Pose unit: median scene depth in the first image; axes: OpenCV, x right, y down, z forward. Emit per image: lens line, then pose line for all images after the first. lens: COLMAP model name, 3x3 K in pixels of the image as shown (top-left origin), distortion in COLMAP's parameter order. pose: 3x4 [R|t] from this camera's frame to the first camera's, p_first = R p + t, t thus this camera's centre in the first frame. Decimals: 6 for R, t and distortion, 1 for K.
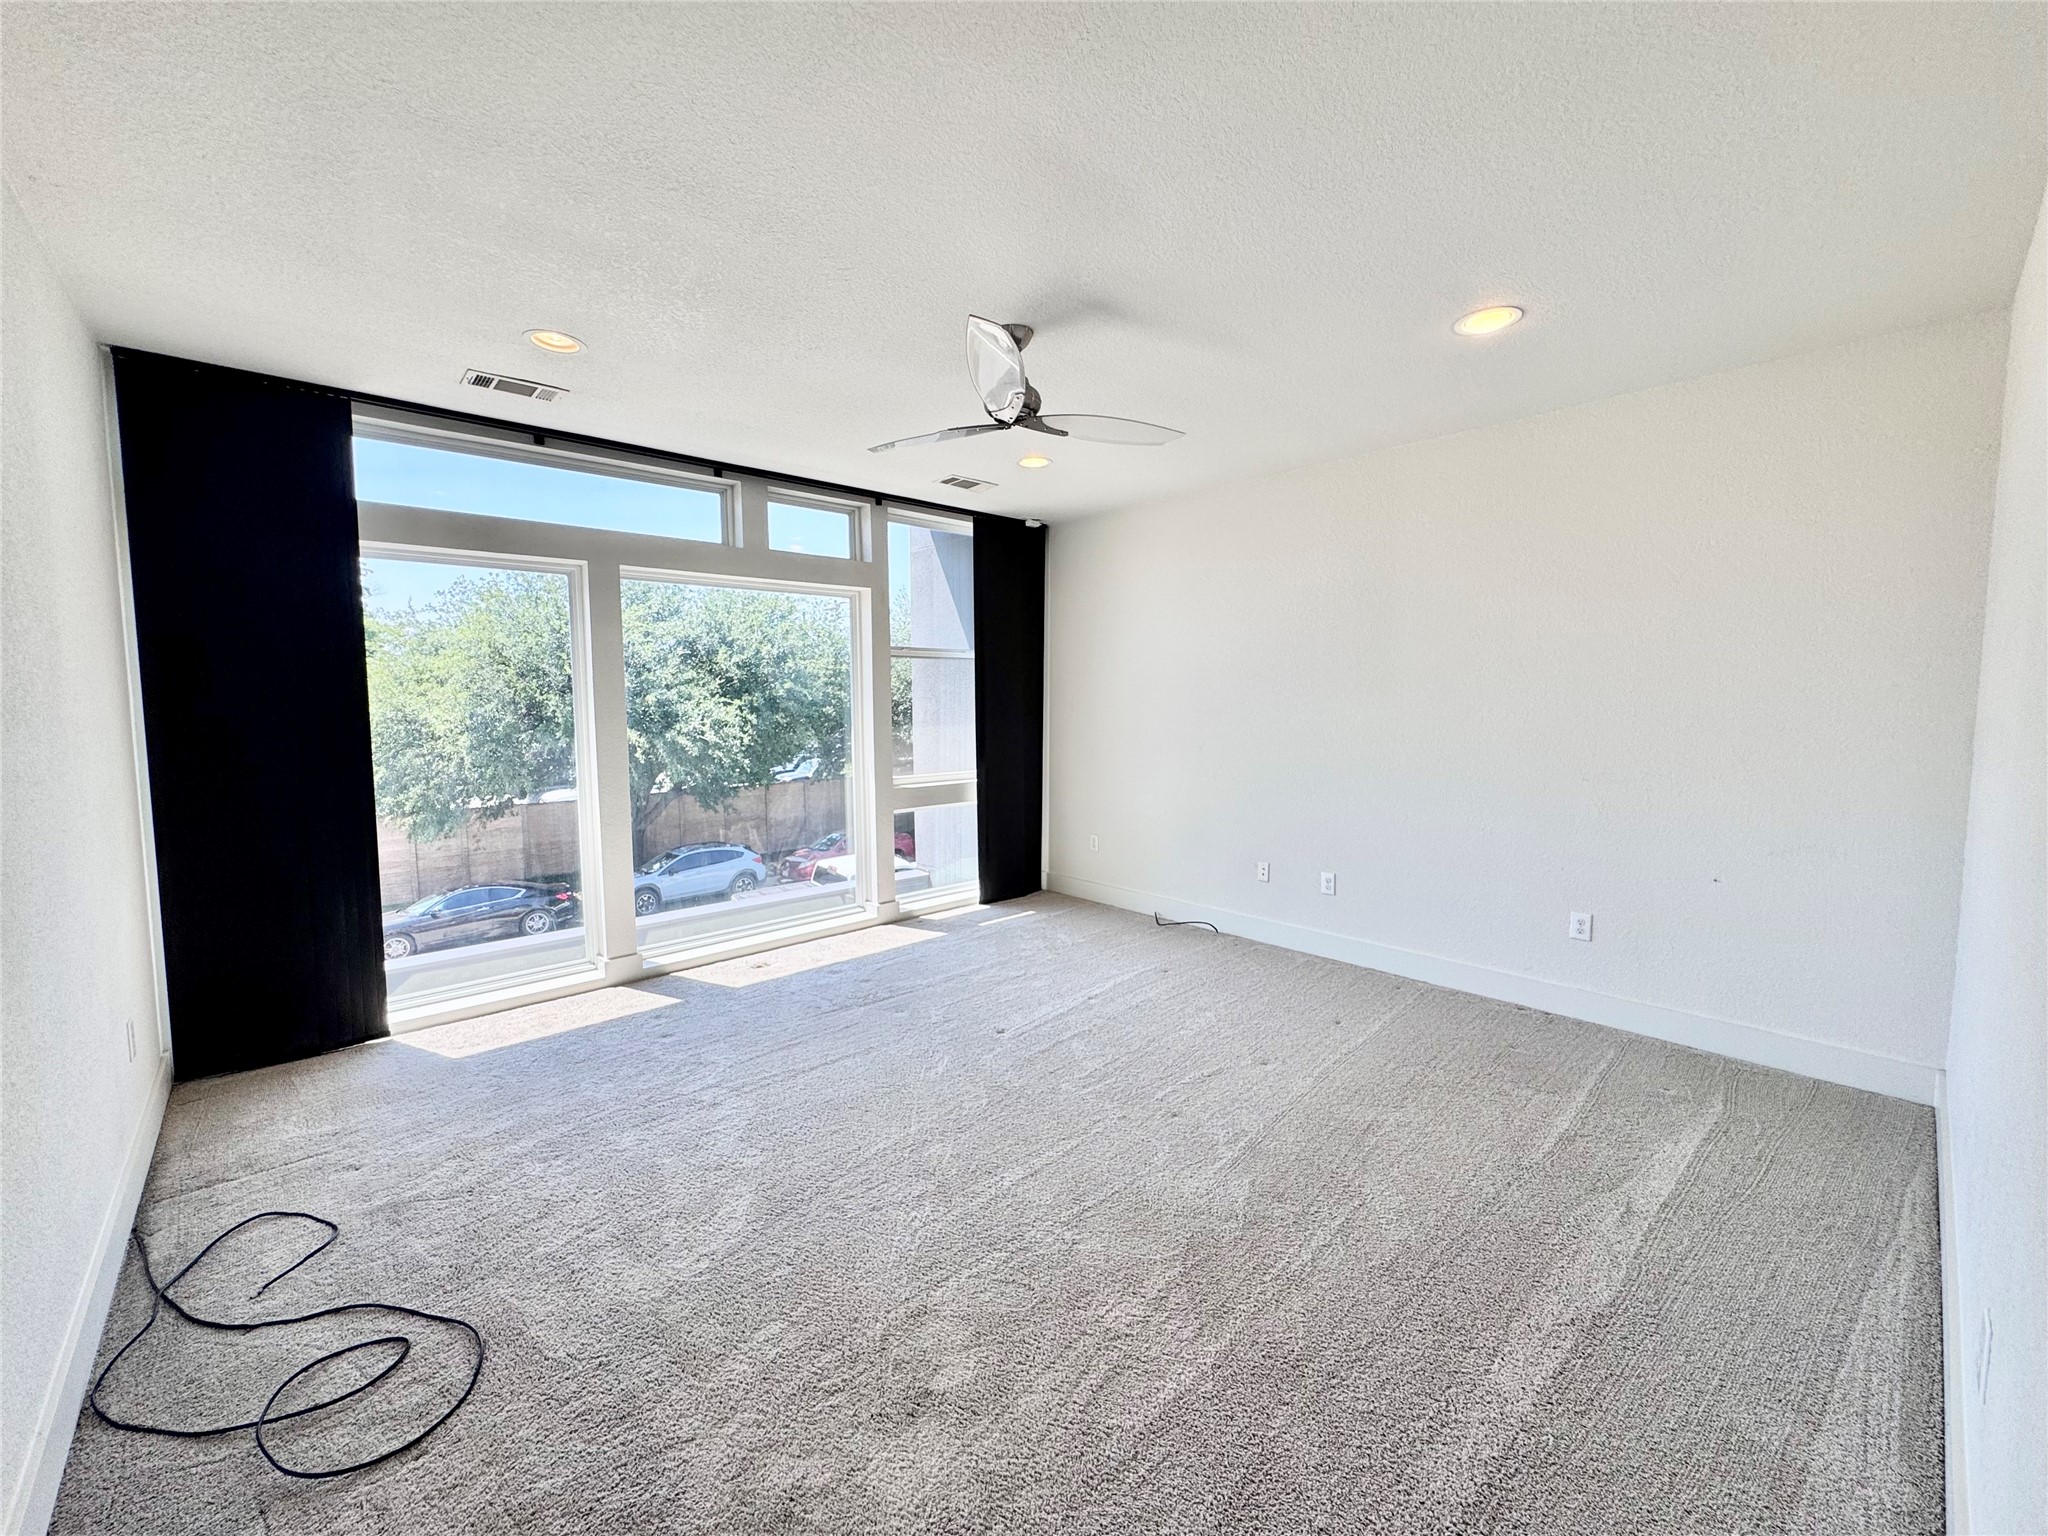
lens RADIAL K [[811.1, 0, 1032.8], [0, 811.1, 765.0], [0, 0, 1]] dist [0.002491, 0.000072]
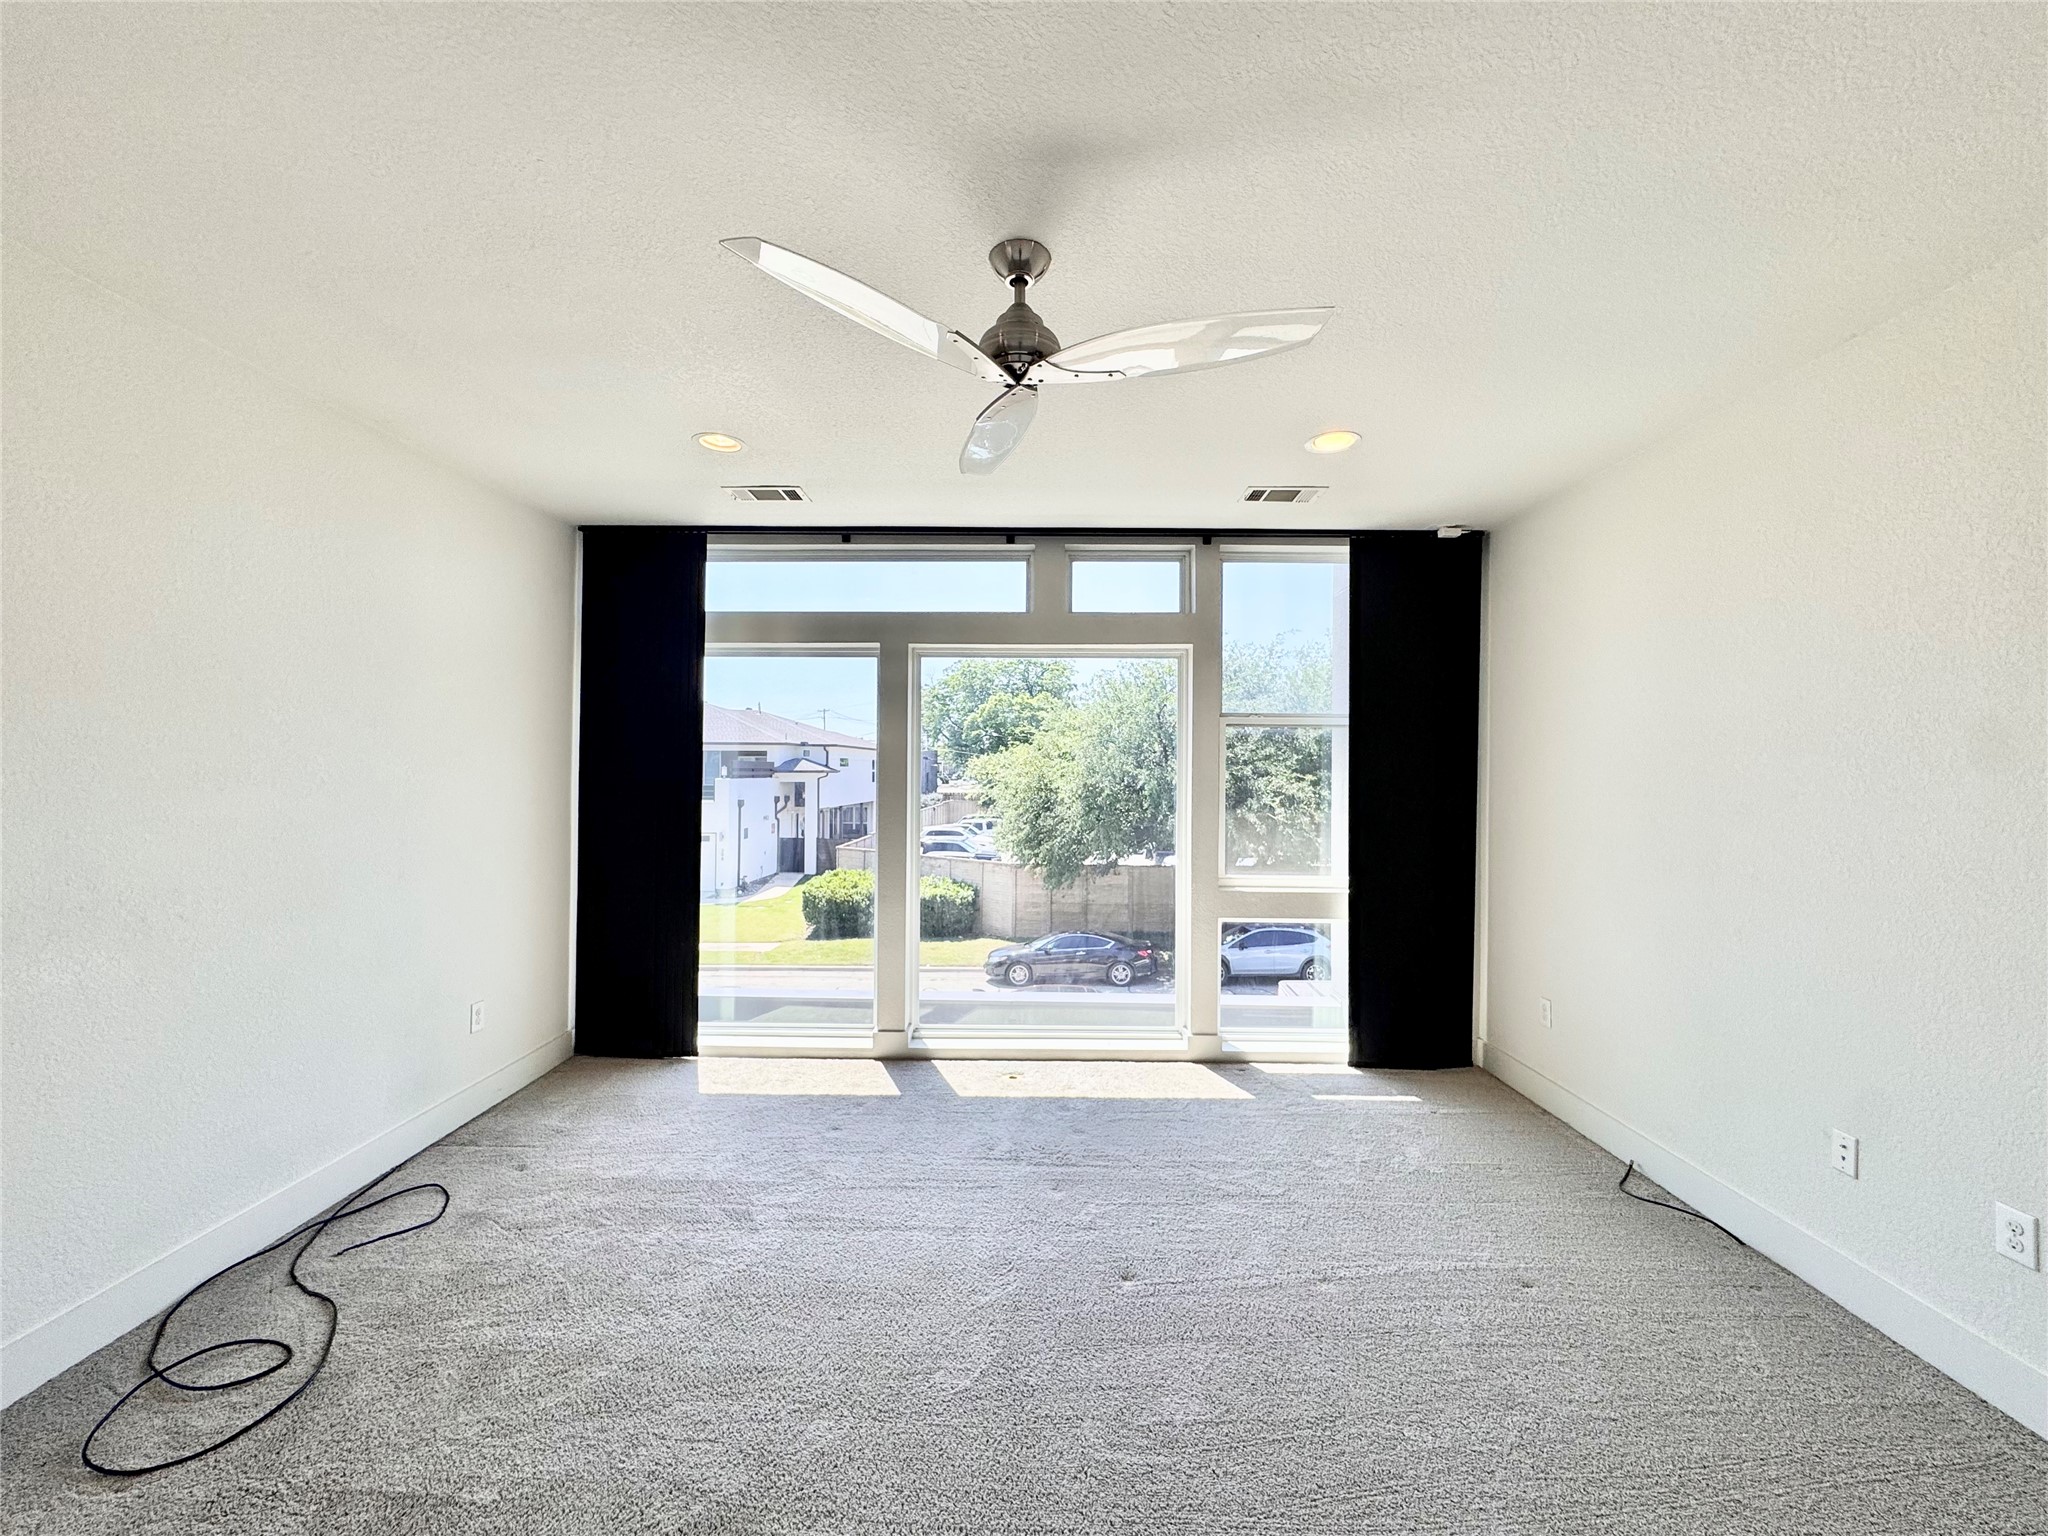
lens RADIAL K [[822.3, 0, 1024.0], [0, 822.3, 768.0], [0, 0, 1]] dist [0.000594, 0.000236]
pose [[0.729843, 0.008967, -0.683556, 0.261259], [-0.070160, 0.995616, -0.061851, -0.030092], [0.680005, 0.093100, 0.727272, 0.299515]]
